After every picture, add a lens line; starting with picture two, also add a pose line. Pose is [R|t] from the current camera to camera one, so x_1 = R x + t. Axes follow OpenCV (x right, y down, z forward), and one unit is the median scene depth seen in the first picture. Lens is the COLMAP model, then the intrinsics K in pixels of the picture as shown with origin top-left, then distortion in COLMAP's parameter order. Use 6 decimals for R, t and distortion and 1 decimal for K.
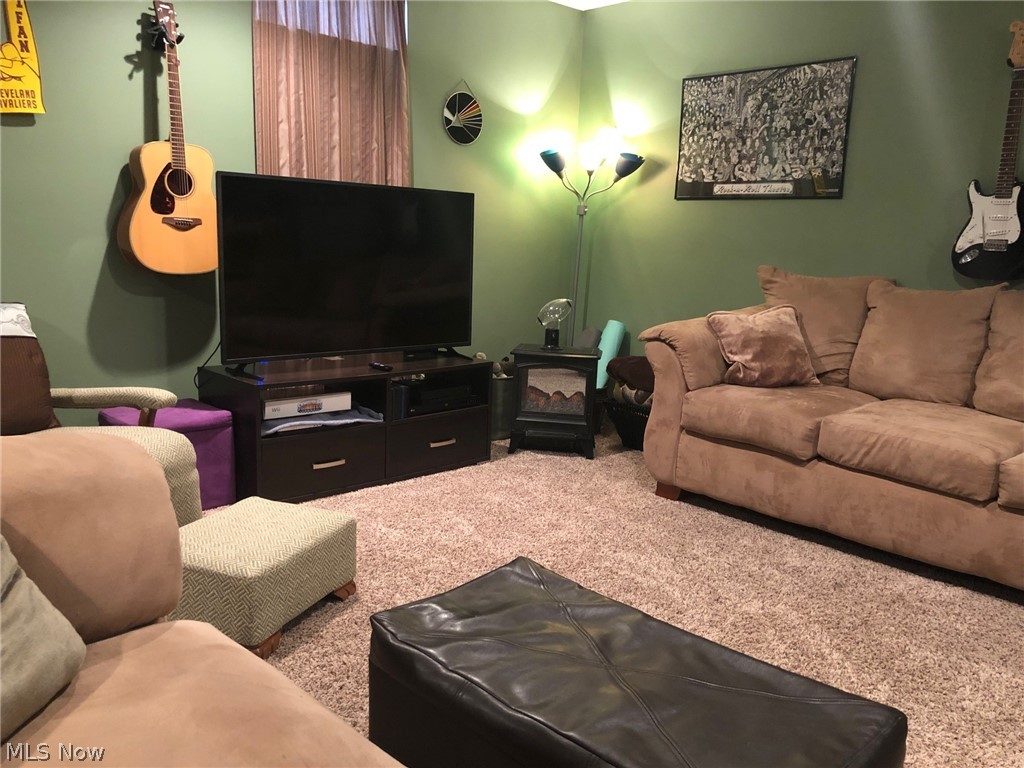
lens RADIAL K [[833.2, 0, 513.2], [0, 833.2, 387.2], [0, 0, 1]] dist [-0.001621, -0.009302]
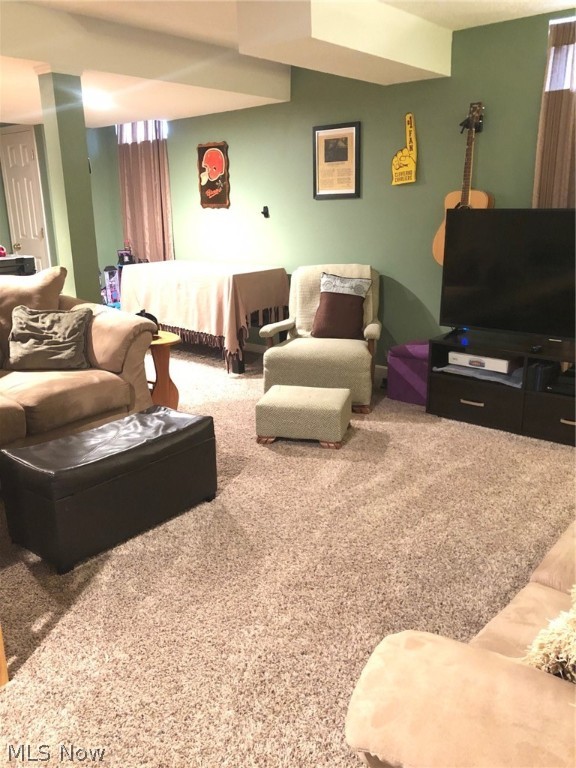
lens RADIAL K [[624.9, 0, 288.4], [0, 624.9, 383.6], [0, 0, 1]] dist [-0.001621, -0.009302]
pose [[0.087866, 0.241573, -0.966397, 0.854833], [-0.158472, 0.961183, 0.225861, -0.146980], [0.983446, 0.133302, 0.122737, 0.549005]]
